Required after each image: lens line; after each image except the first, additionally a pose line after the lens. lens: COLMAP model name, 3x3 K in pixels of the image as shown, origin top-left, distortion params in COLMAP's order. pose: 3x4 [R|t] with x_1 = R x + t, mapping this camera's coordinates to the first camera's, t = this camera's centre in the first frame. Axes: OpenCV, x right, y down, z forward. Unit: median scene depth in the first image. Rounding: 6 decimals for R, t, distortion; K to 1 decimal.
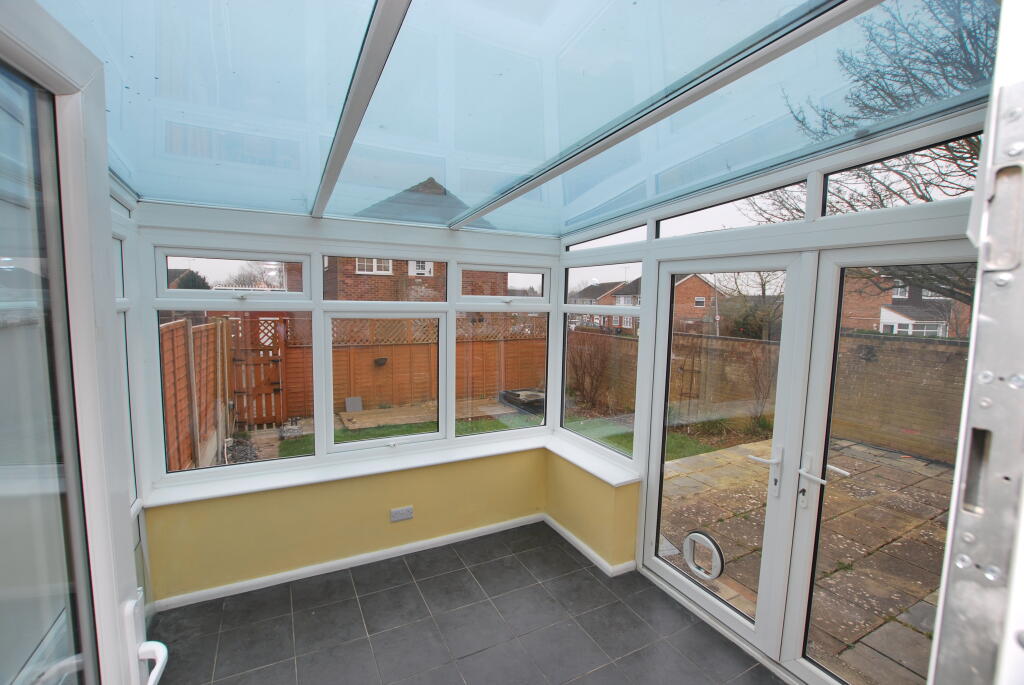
lens RADIAL K [[450.0, 0, 512.0], [0, 450.0, 342.5], [0, 0, 1]] dist [-0.033592, 0.004448]
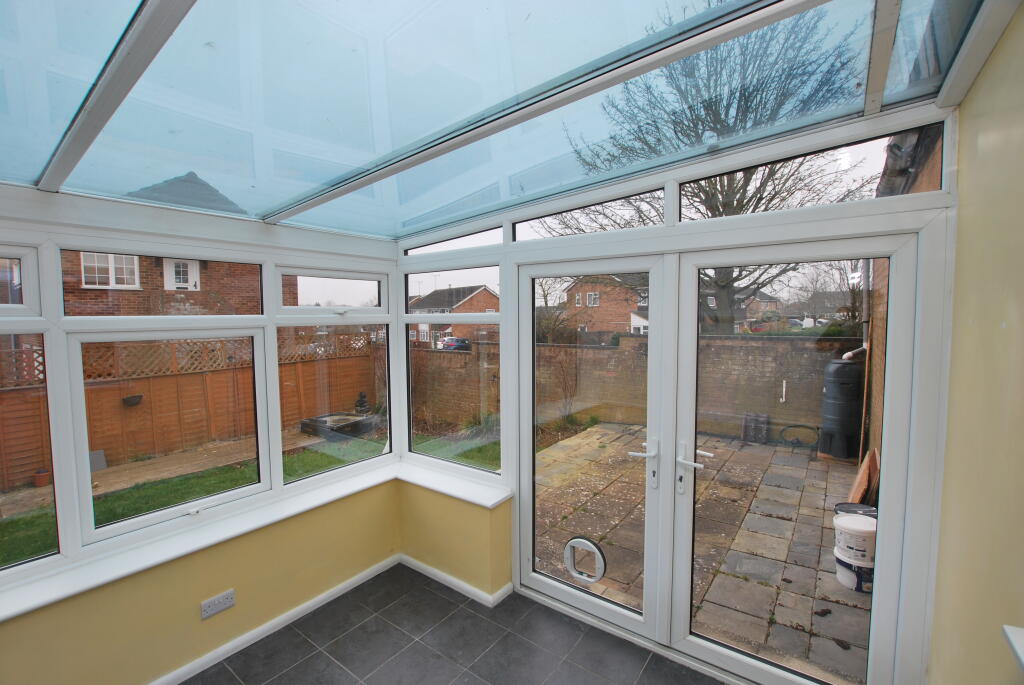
lens RADIAL K [[450.0, 0, 512.0], [0, 450.0, 342.5], [0, 0, 1]] dist [-0.033592, 0.004448]
pose [[0.899686, -0.053902, 0.433198, -0.087575], [0.067862, 0.997553, -0.016815, 0.000706], [-0.431232, 0.044526, 0.901142, 0.108383]]
